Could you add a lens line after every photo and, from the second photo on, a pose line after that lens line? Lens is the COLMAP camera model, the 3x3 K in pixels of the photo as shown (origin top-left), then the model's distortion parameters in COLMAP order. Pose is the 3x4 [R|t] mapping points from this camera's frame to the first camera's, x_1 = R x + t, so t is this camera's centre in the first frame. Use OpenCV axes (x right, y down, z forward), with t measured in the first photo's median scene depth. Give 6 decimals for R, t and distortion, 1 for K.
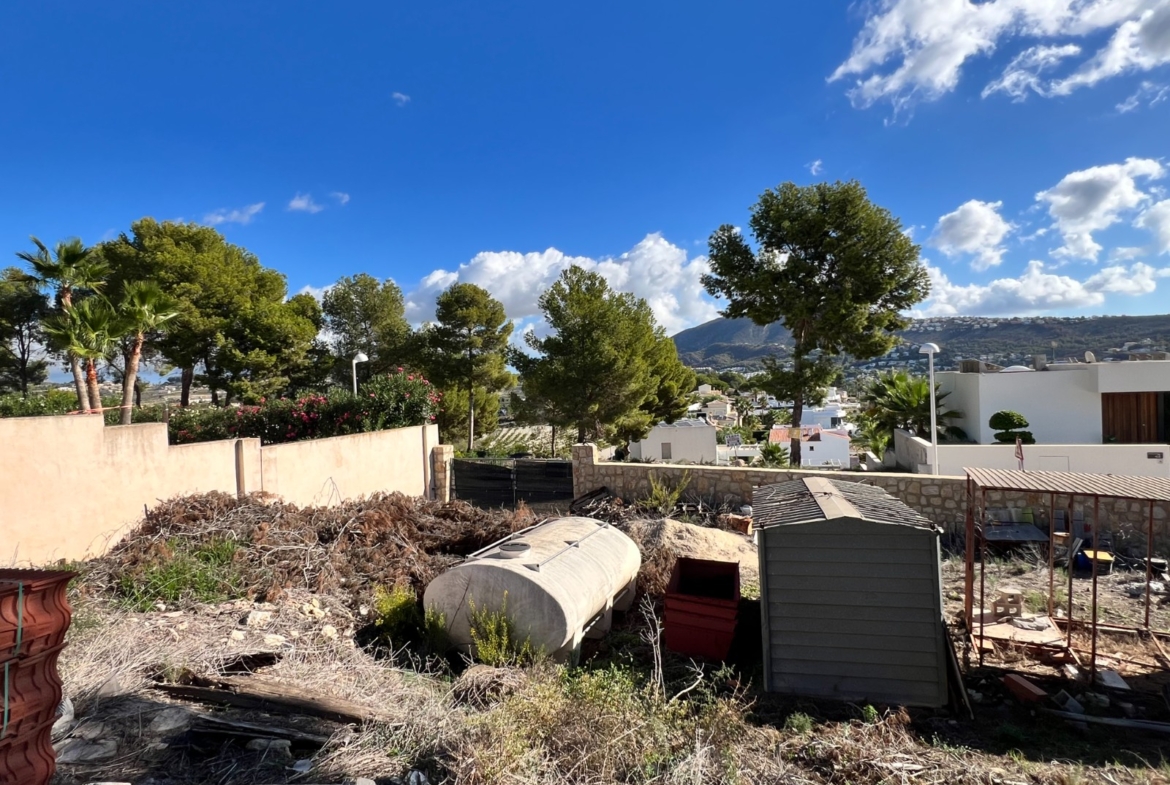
lens RADIAL K [[627.4, 0, 583.7], [0, 627.4, 394.4], [0, 0, 1]] dist [-0.002059, -0.000090]
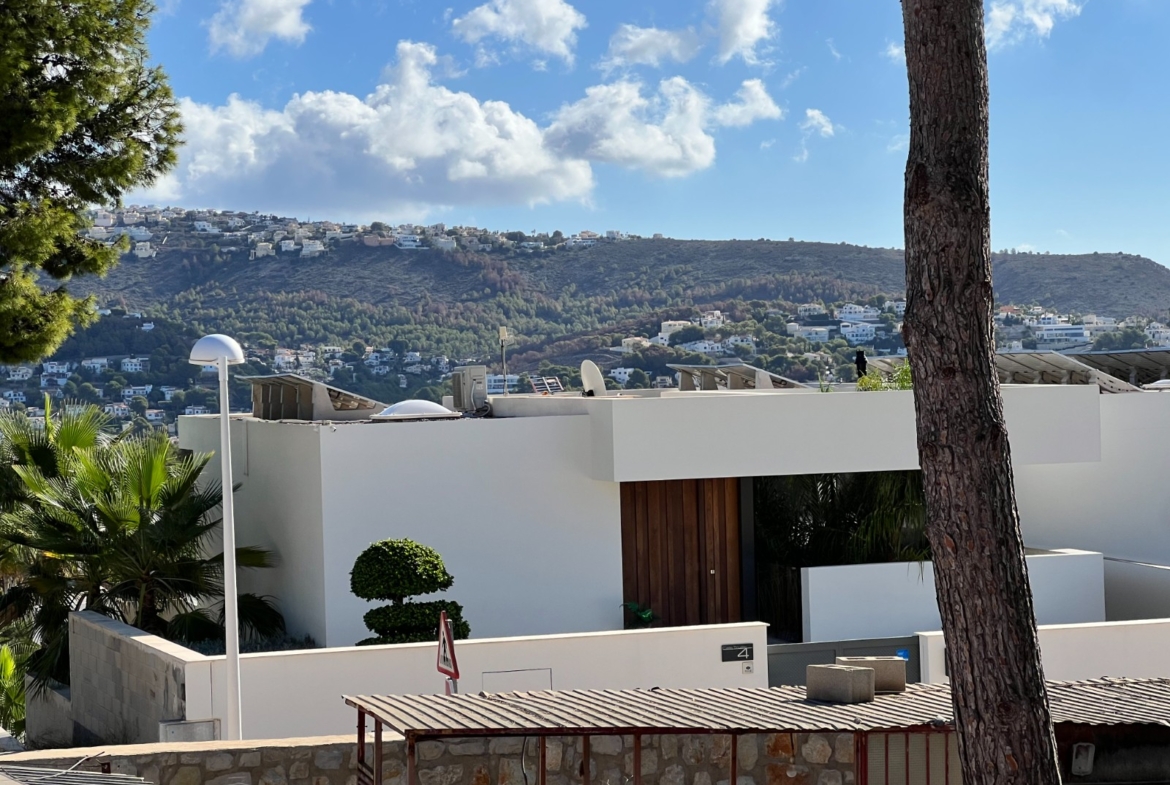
lens RADIAL K [[2618.7, 0, 617.5], [0, 2618.7, 356.5], [0, 0, 1]] dist [0.132266, 0.708679]
pose [[0.767892, 0.022469, 0.640185, -0.094597], [0.011187, 0.998762, -0.048473, -0.001292], [-0.640482, 0.044384, 0.766690, -0.102913]]
